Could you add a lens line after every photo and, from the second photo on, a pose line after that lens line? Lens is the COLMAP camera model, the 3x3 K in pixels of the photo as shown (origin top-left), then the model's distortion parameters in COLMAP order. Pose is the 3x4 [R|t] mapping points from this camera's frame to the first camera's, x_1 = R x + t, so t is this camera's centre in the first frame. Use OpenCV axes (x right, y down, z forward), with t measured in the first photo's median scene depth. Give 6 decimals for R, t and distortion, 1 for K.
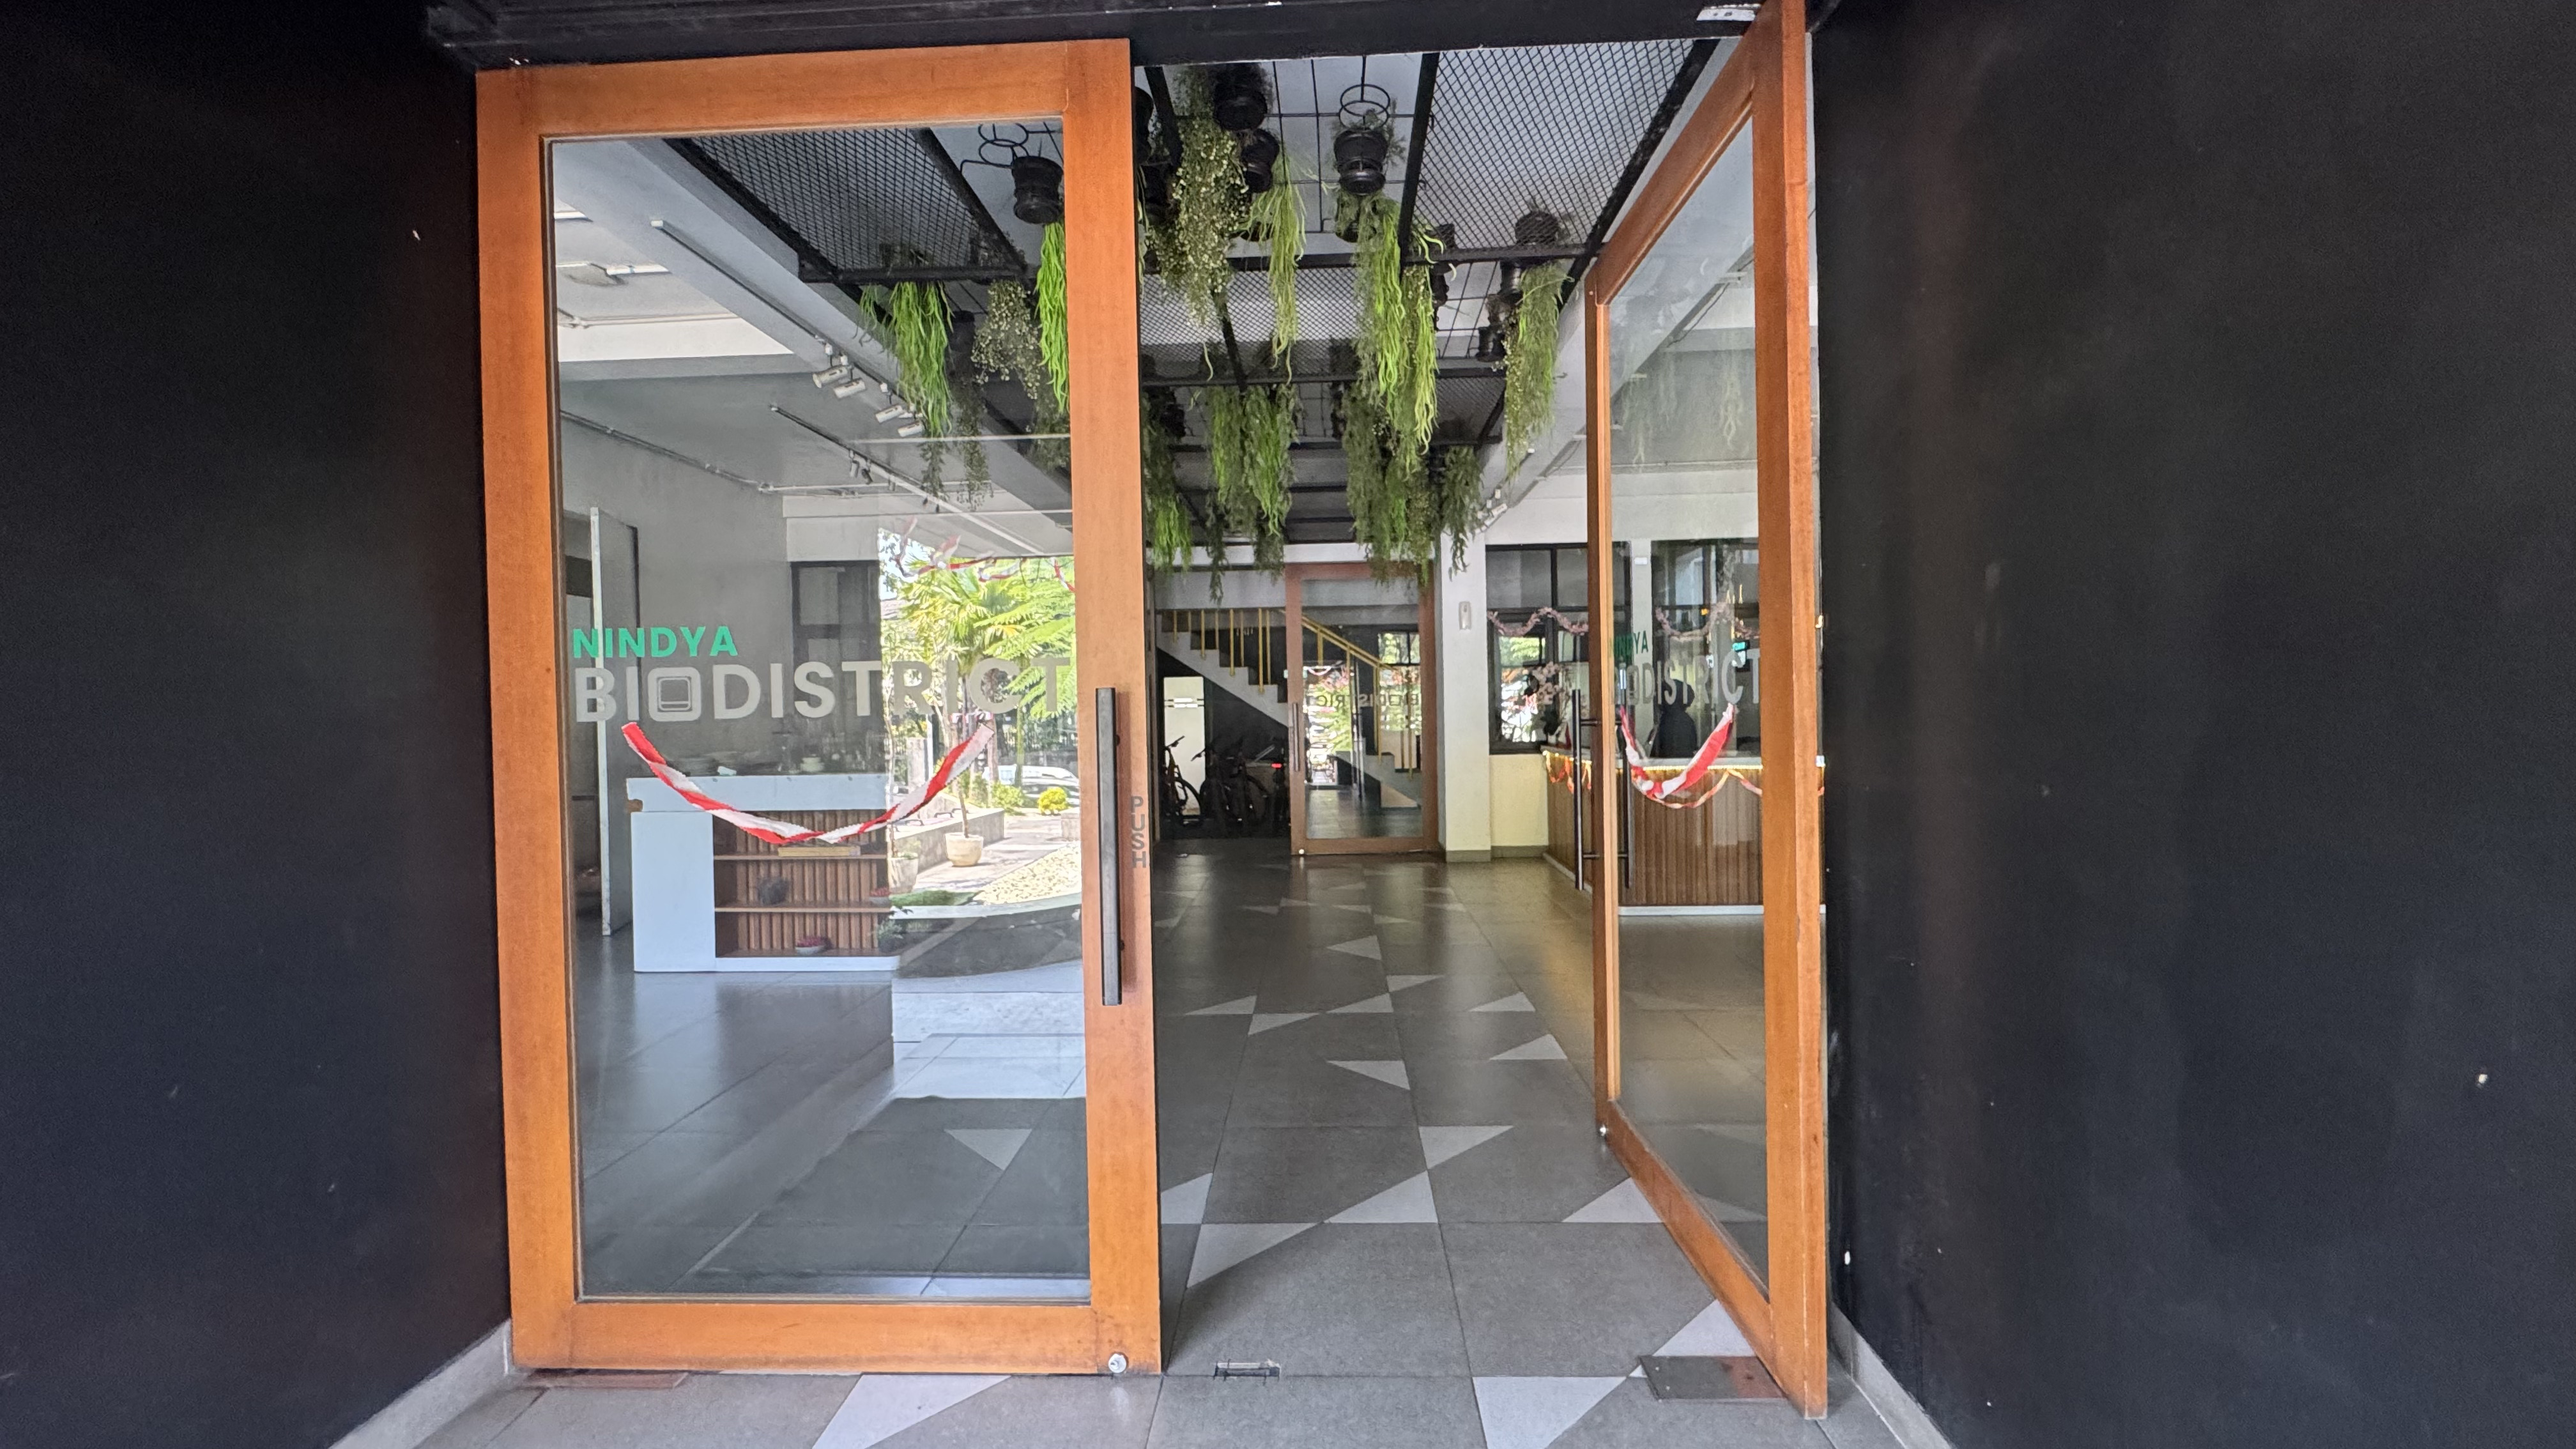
lens RADIAL K [[1043.3, 0, 1288.0], [0, 1043.3, 724.5], [0, 0, 1]] dist [-0.001235, 0.000318]
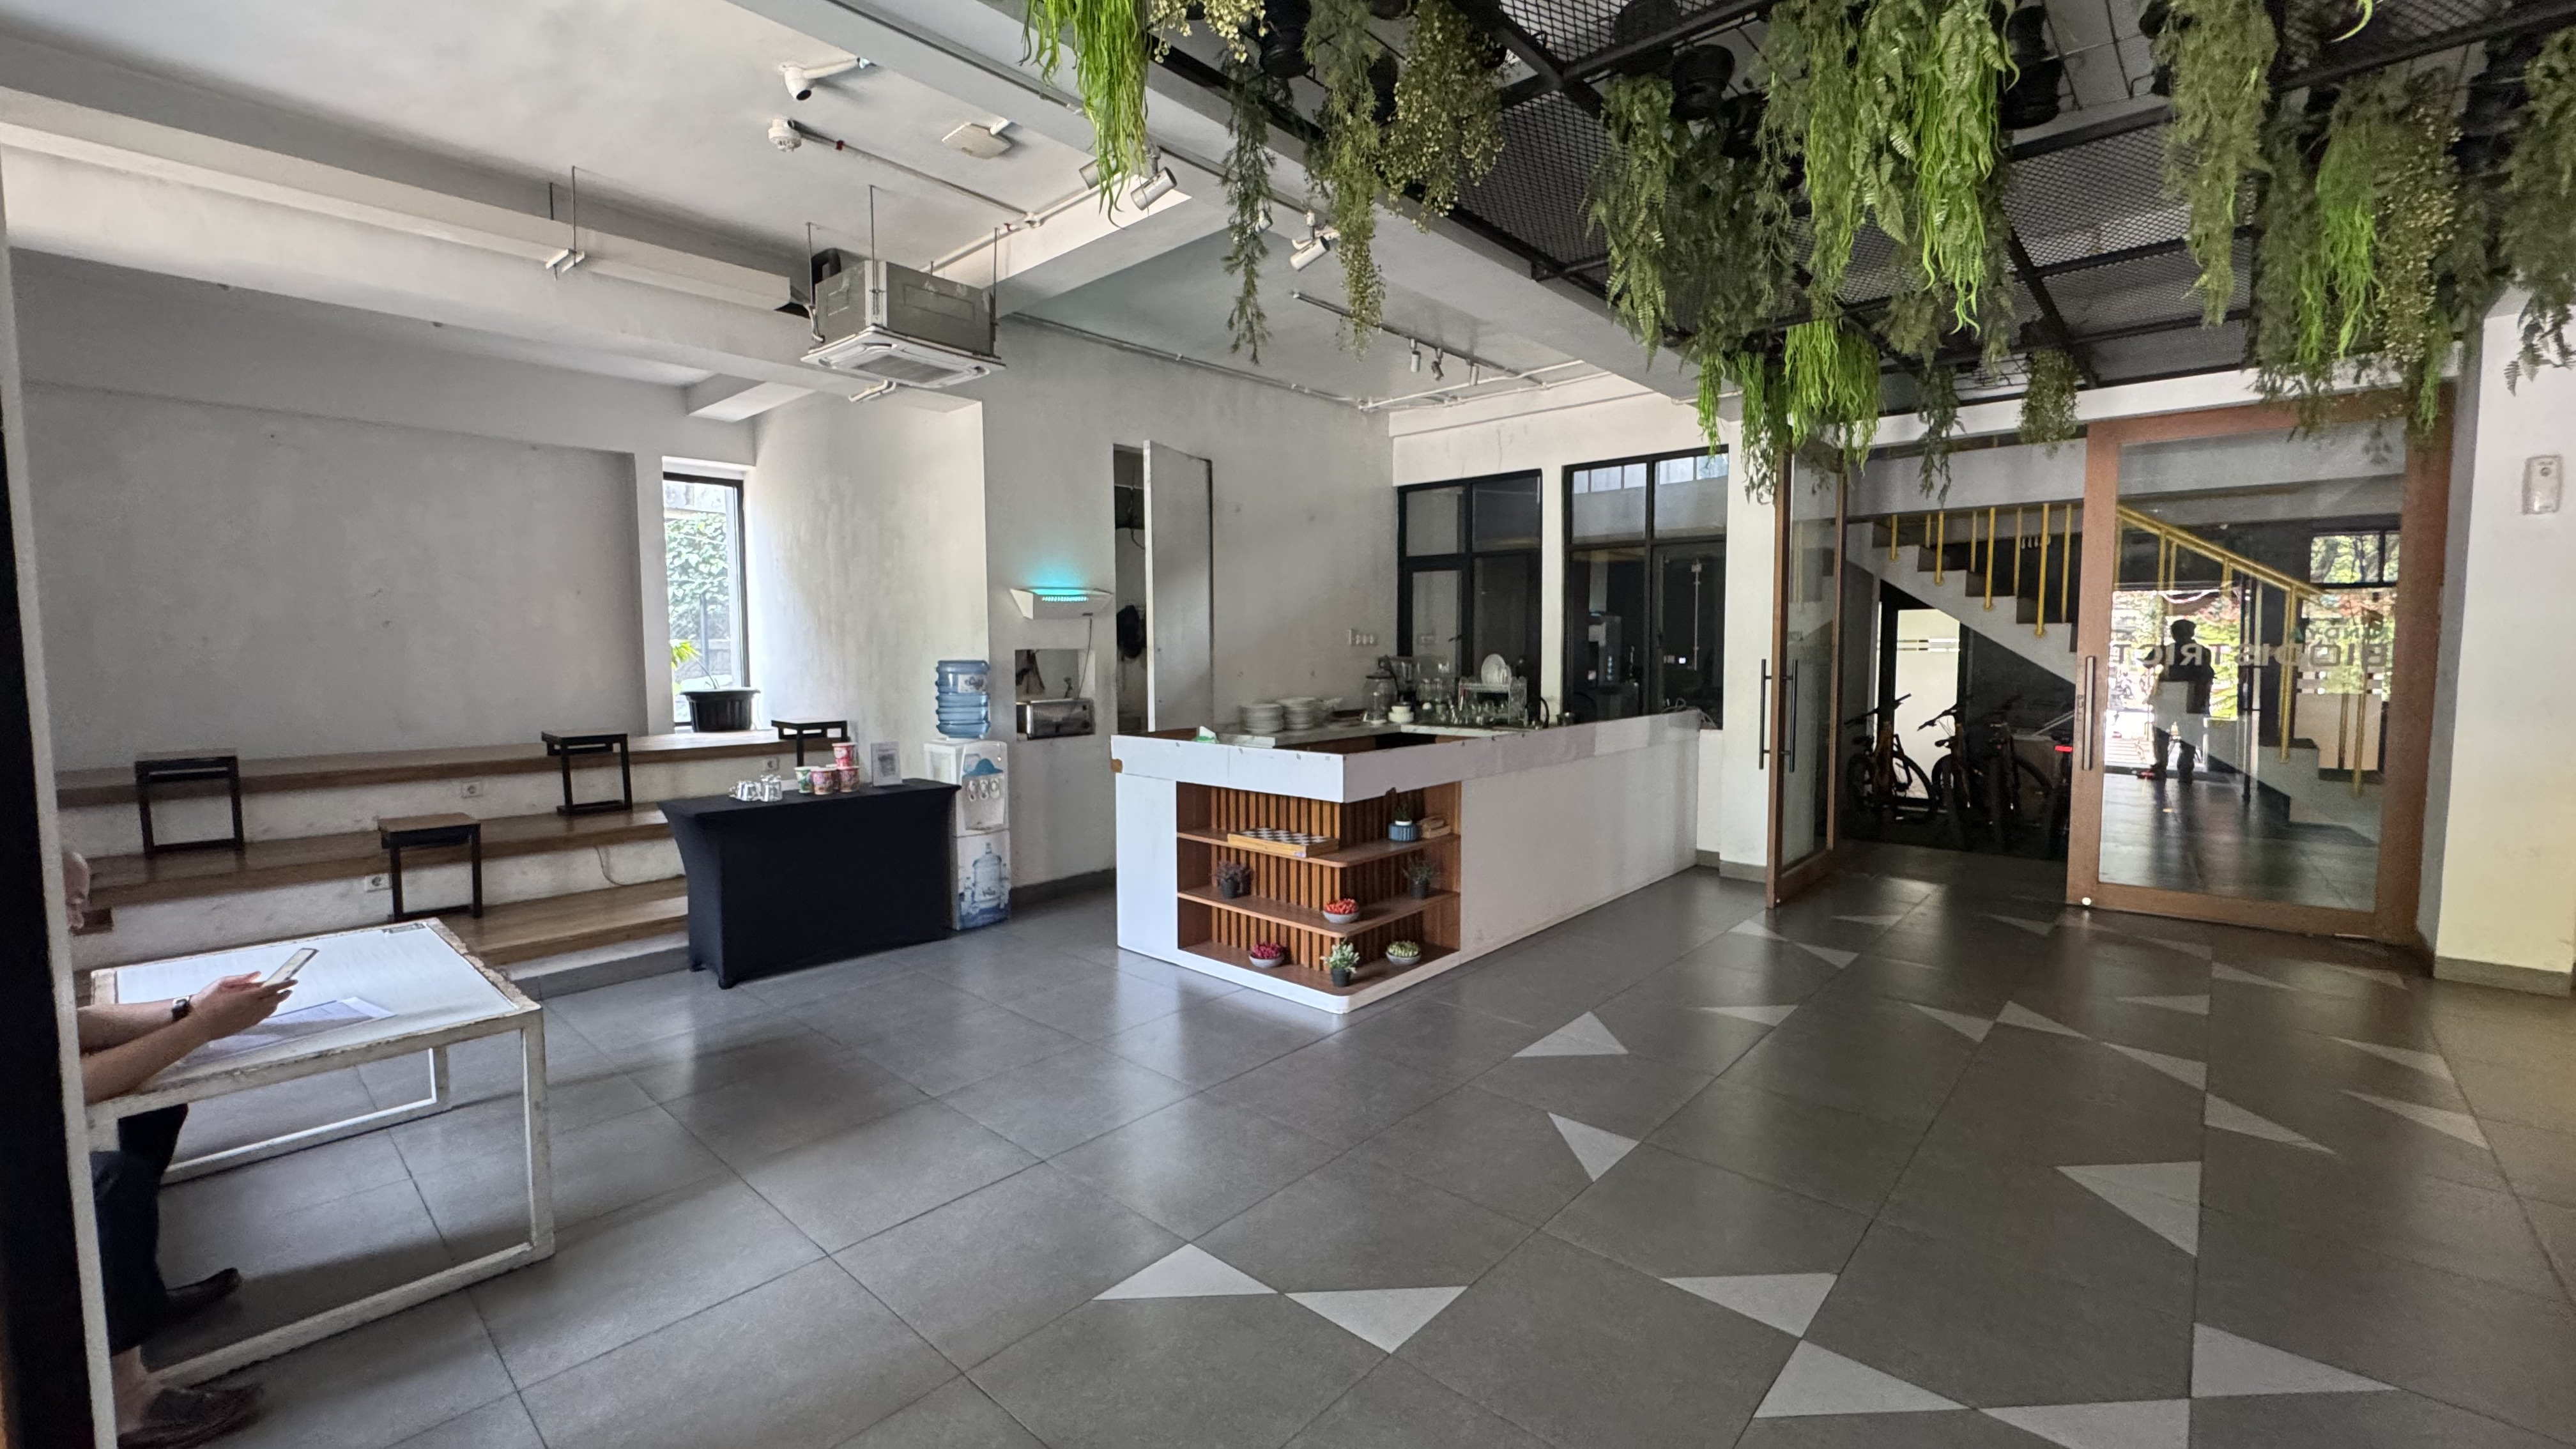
lens RADIAL K [[1043.3, 0, 1288.0], [0, 1043.3, 724.5], [0, 0, 1]] dist [-0.001235, 0.000318]
pose [[0.767637, 0.063680, -0.637713, 0.036375], [-0.020272, 0.996966, 0.075152, -0.017087], [0.640564, -0.044762, 0.766599, 0.240062]]
